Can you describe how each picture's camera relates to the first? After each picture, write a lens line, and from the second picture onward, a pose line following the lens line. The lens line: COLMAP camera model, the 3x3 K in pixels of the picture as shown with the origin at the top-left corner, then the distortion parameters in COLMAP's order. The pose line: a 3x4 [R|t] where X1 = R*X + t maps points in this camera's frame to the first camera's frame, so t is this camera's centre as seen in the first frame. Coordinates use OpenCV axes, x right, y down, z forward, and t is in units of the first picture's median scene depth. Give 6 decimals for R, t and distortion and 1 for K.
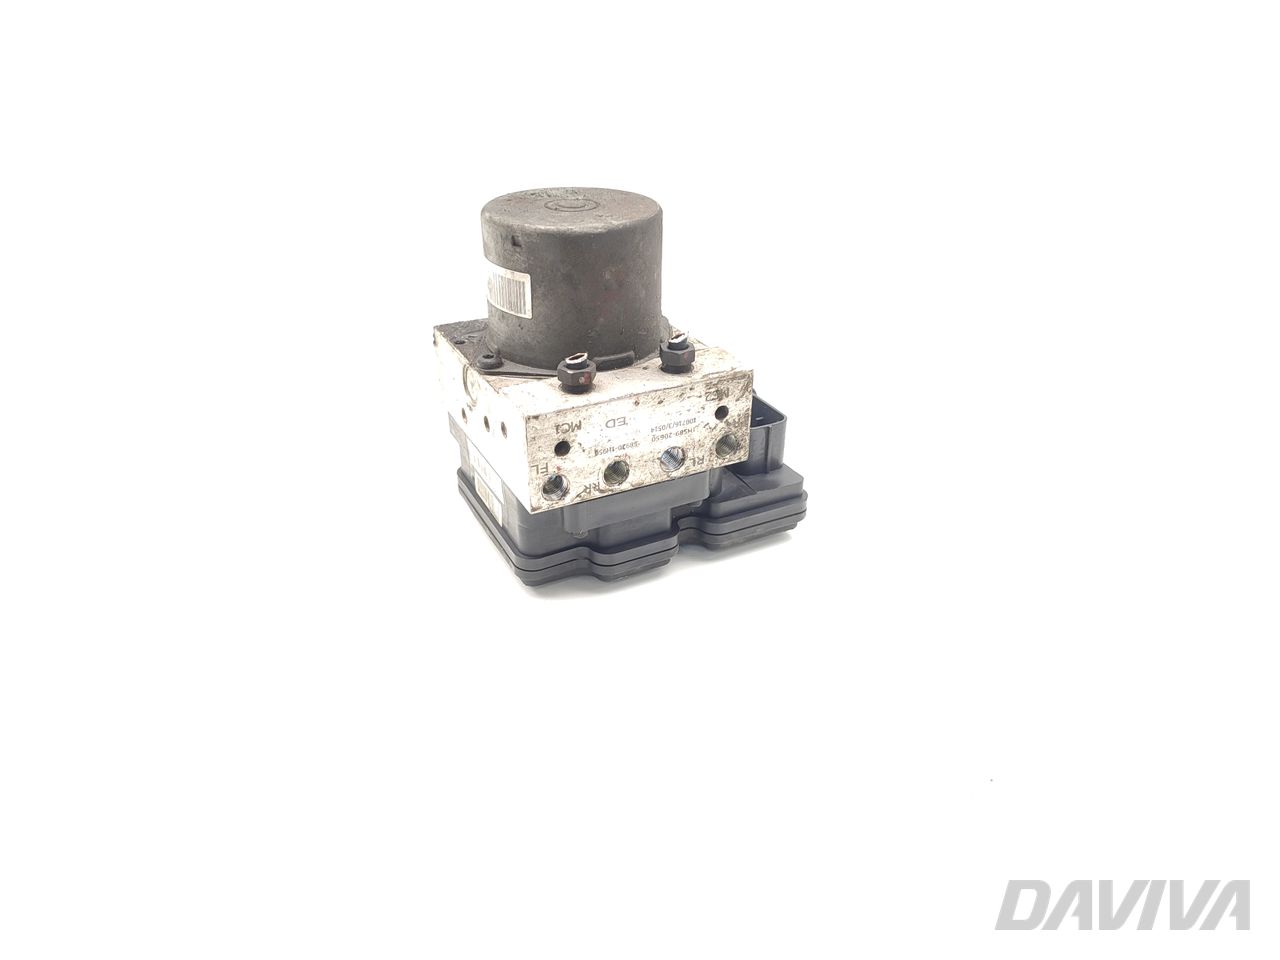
lens RADIAL K [[957.9, 0, 640.1], [0, 957.9, 474.4], [0, 0, 1]] dist [-0.068783, -0.001417]
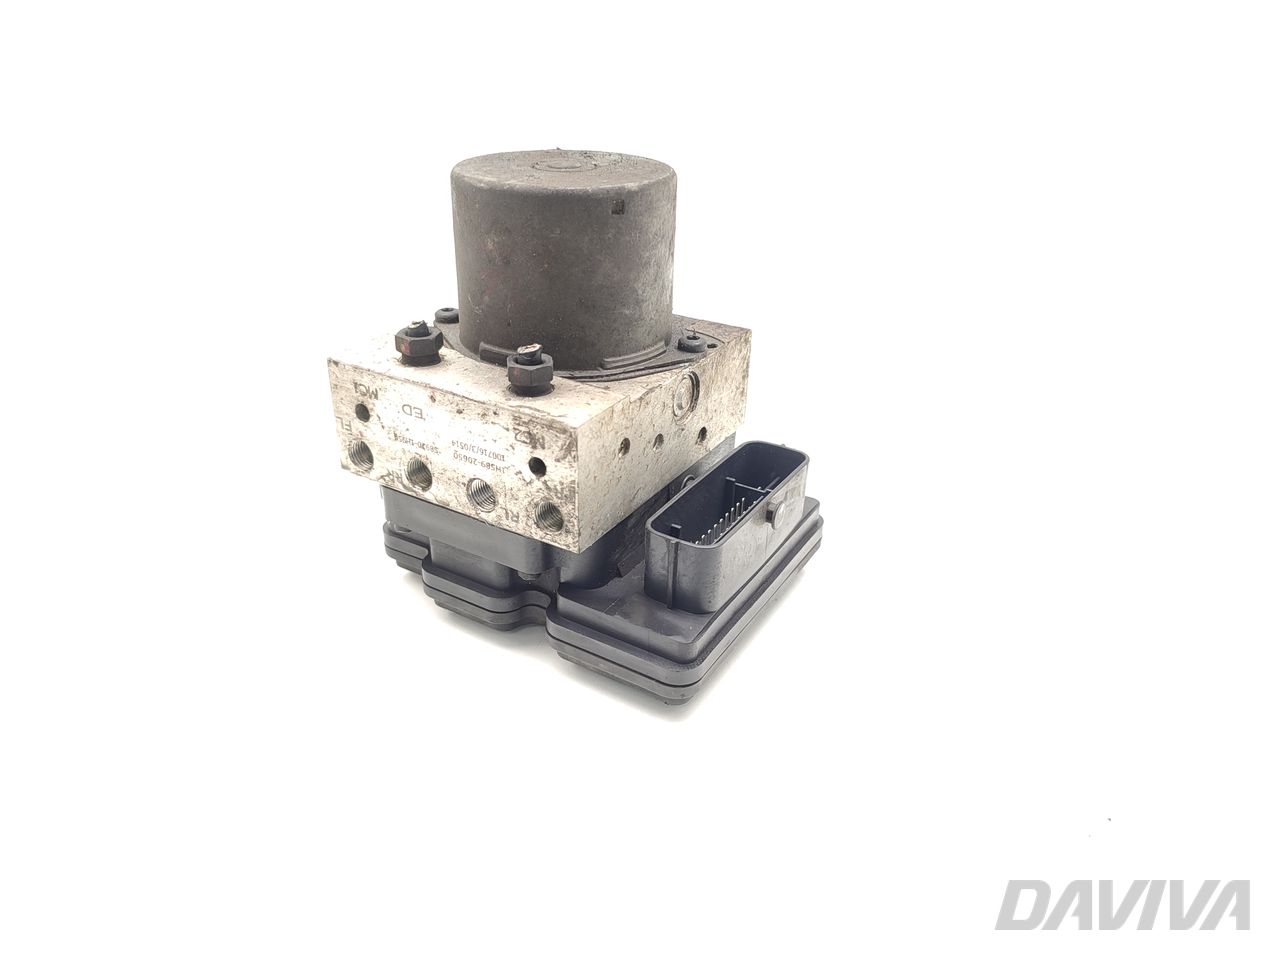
lens RADIAL K [[957.9, 0, 636.6], [0, 957.9, 483.0], [0, 0, 1]] dist [-0.068783, -0.001417]
pose [[0.532453, 0.401465, -0.745198, 0.689988], [-0.438463, 0.883866, 0.162883, -0.210739], [0.724047, 0.240014, 0.646644, 0.606451]]
